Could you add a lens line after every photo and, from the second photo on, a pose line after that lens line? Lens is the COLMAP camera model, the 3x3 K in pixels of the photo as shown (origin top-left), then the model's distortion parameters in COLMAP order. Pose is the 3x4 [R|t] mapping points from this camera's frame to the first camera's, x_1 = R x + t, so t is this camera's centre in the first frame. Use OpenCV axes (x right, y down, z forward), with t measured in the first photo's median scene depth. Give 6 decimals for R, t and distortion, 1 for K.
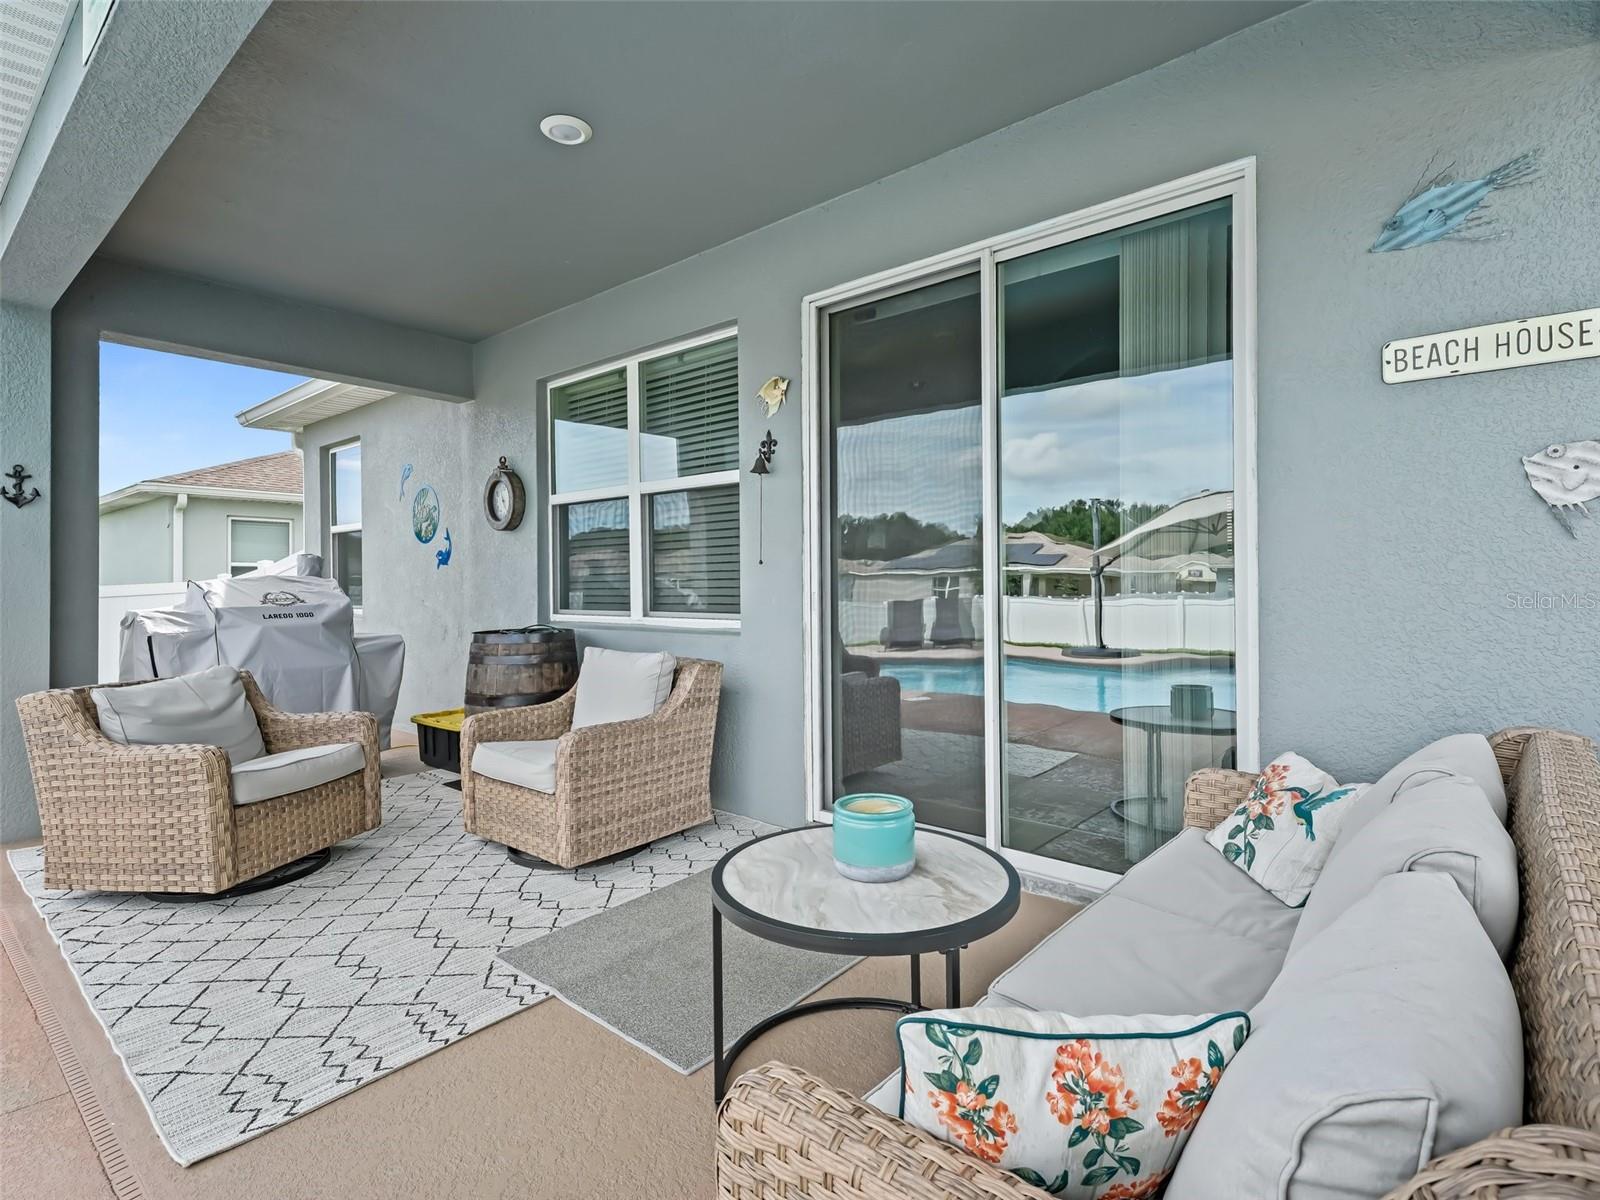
lens RADIAL K [[784.3, 0, 800.0], [0, 784.3, 600.0], [0, 0, 1]] dist [0.000799, 0.000029]
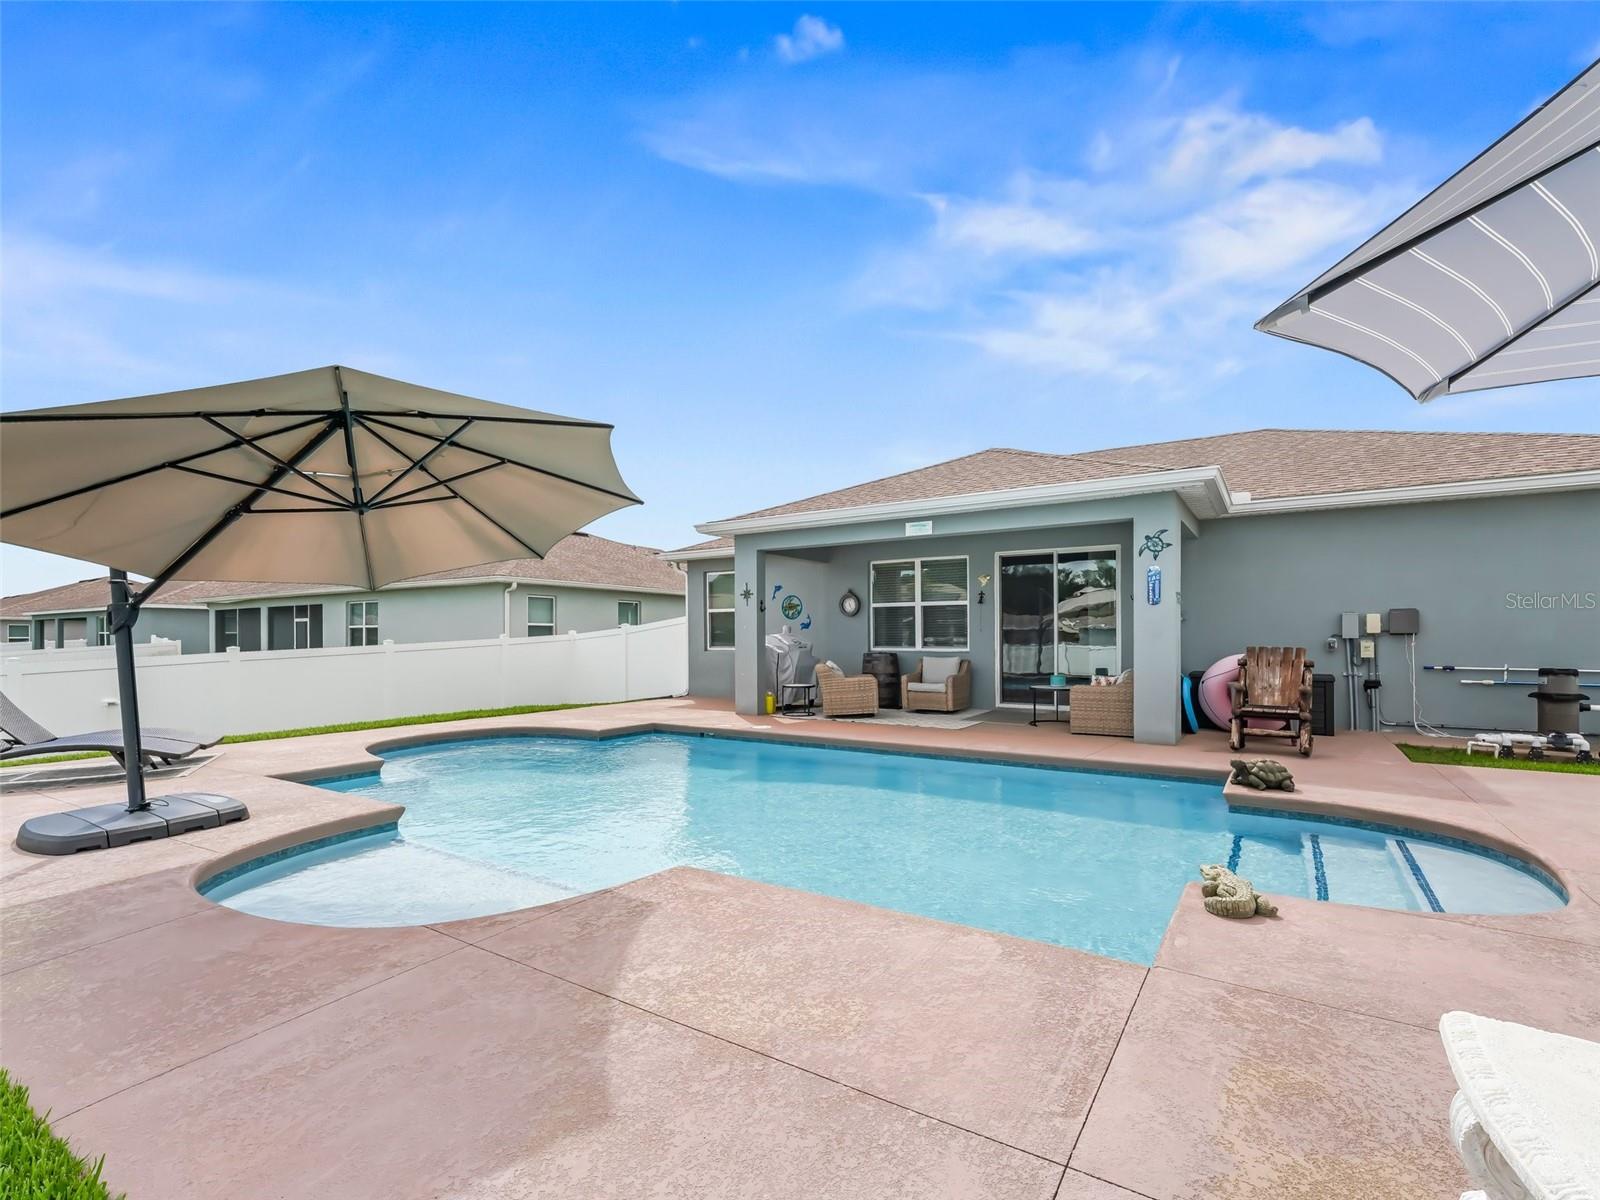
lens RADIAL K [[741.8, 0, 800.0], [0, 741.8, 600.0], [0, 0, 1]] dist [0.012256, 0.000117]
pose [[0.995089, 0.007268, 0.098718, -0.939275], [-0.000104, 0.997377, -0.072386, 0.044270], [-0.098985, 0.072021, 0.992479, -1.717551]]
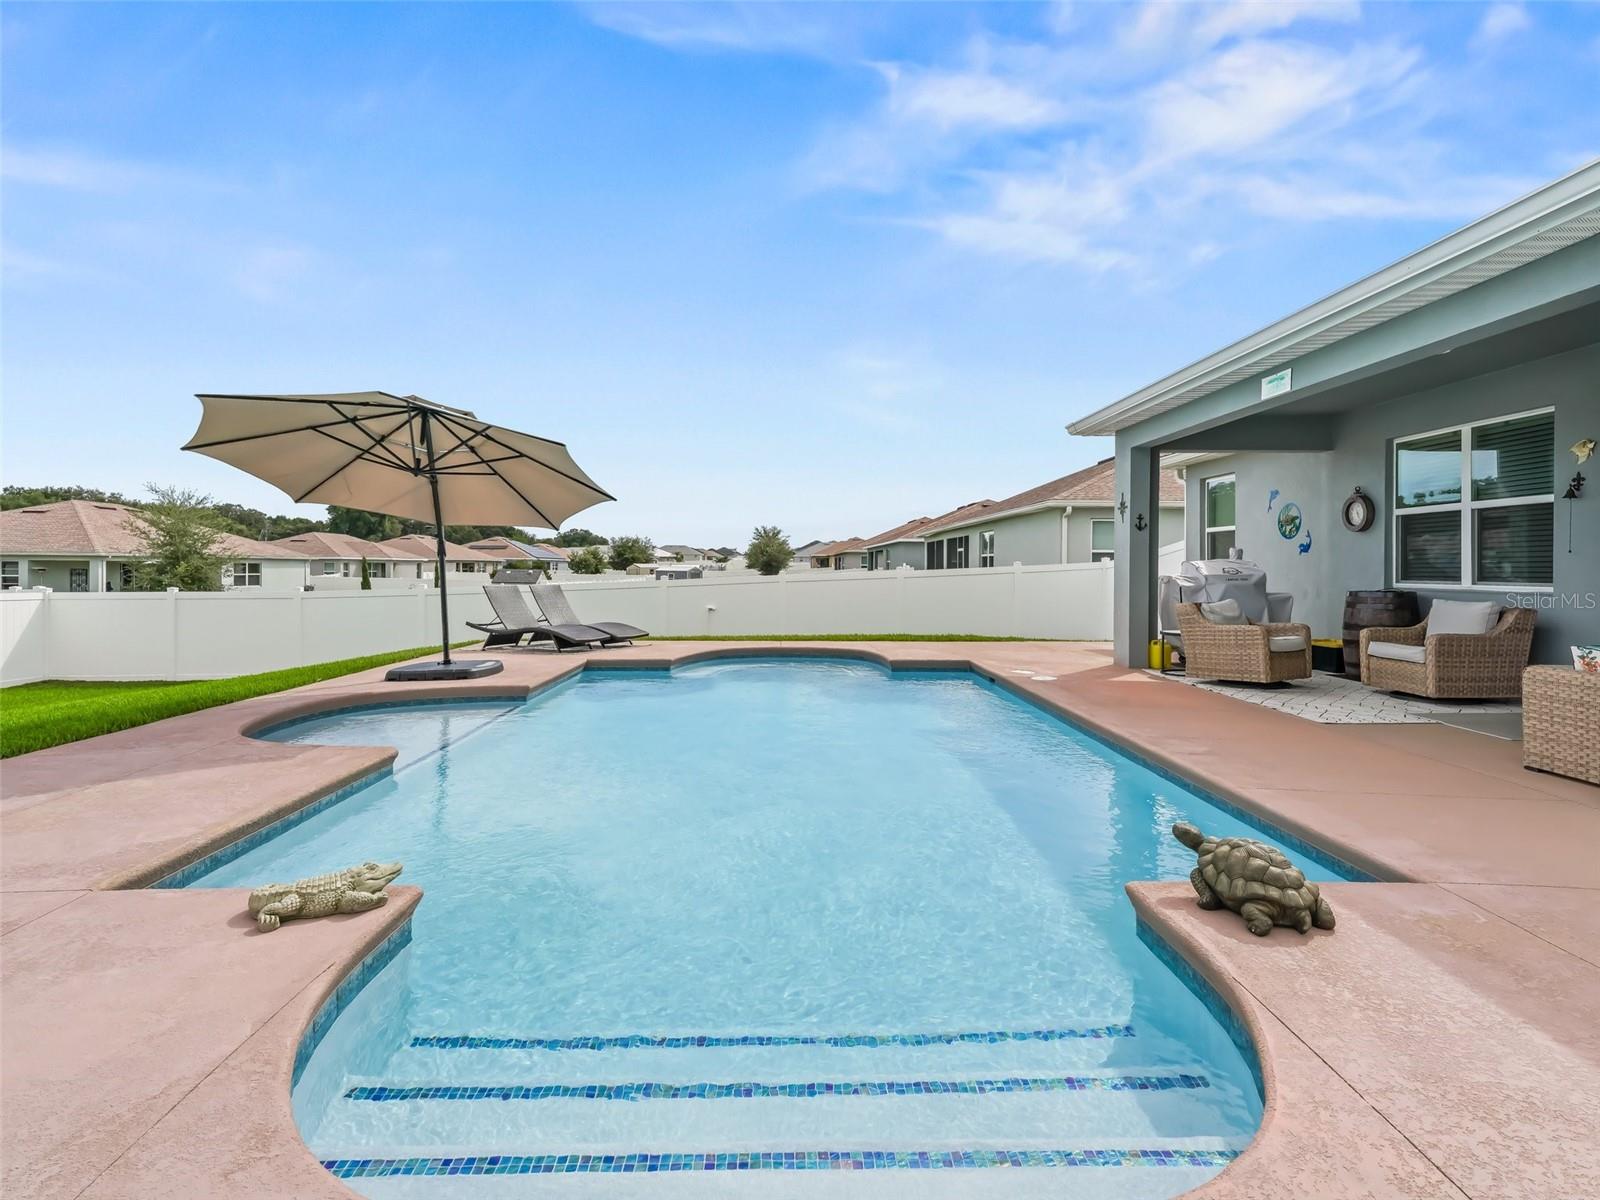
lens RADIAL K [[783.6, 0, 800.9], [0, 783.6, 569.9], [0, 0, 1]] dist [0.012300, -0.000407]
pose [[0.648427, 0.009491, -0.761217, 0.145876], [-0.021043, 0.999764, -0.005461, 0.029727], [0.760986, 0.019559, 0.648474, -1.132911]]
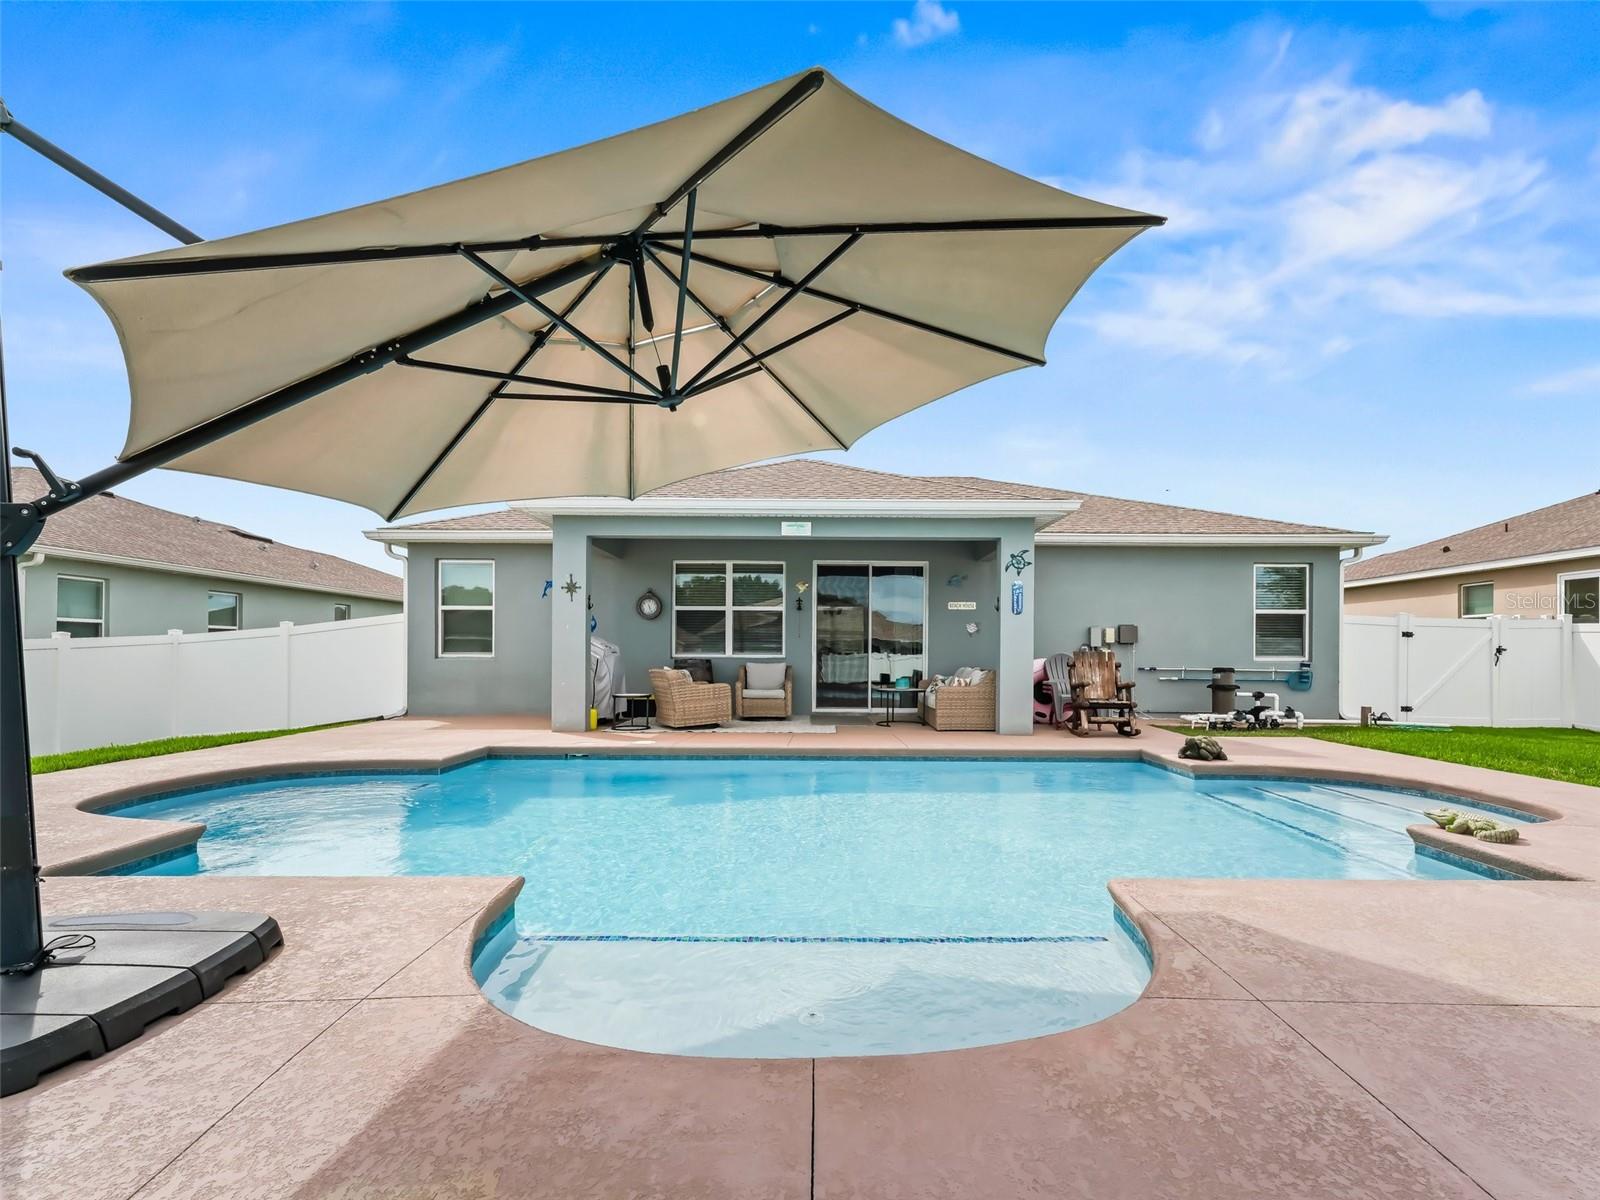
lens RADIAL K [[741.8, 0, 800.0], [0, 741.8, 600.0], [0, 0, 1]] dist [0.012256, 0.000117]
pose [[0.778430, 0.056420, 0.625191, -1.704701], [0.003480, 0.995550, -0.094175, 0.080223], [-0.627722, 0.075484, 0.774769, -1.229859]]
